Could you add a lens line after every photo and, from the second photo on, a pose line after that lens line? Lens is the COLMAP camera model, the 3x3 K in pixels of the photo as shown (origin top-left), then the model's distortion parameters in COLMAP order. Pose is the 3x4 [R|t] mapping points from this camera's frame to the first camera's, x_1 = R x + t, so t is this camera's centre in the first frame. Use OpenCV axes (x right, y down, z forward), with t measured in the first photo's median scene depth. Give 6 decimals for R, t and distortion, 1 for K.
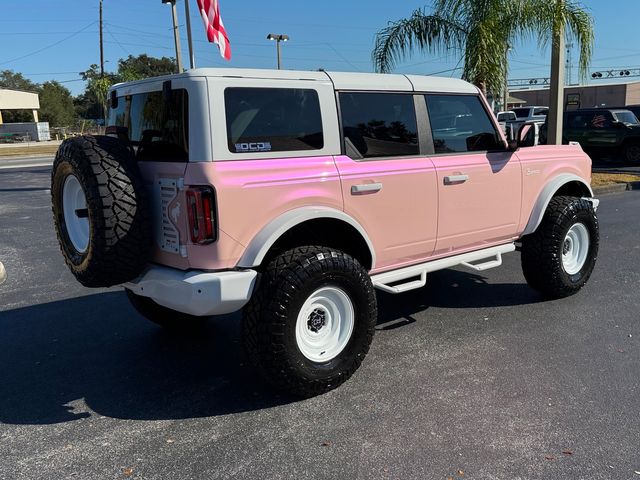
lens RADIAL K [[578.5, 0, 320.1], [0, 578.5, 239.7], [0, 0, 1]] dist [0.167227, -0.285234]
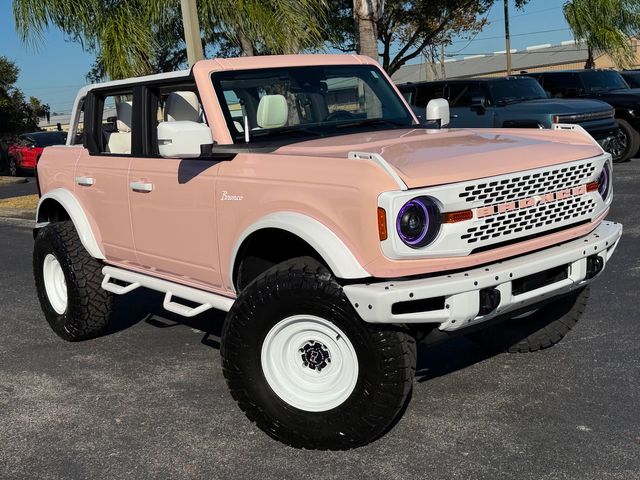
lens RADIAL K [[765.2, 0, 319.5], [0, 765.2, 240.4], [0, 0, 1]] dist [0.176523, -0.373242]
pose [[0.000074, 0.211684, -0.977338, 1.647997], [-0.095137, 0.972907, 0.210717, -0.355742], [0.995464, 0.092965, 0.020211, 1.545477]]
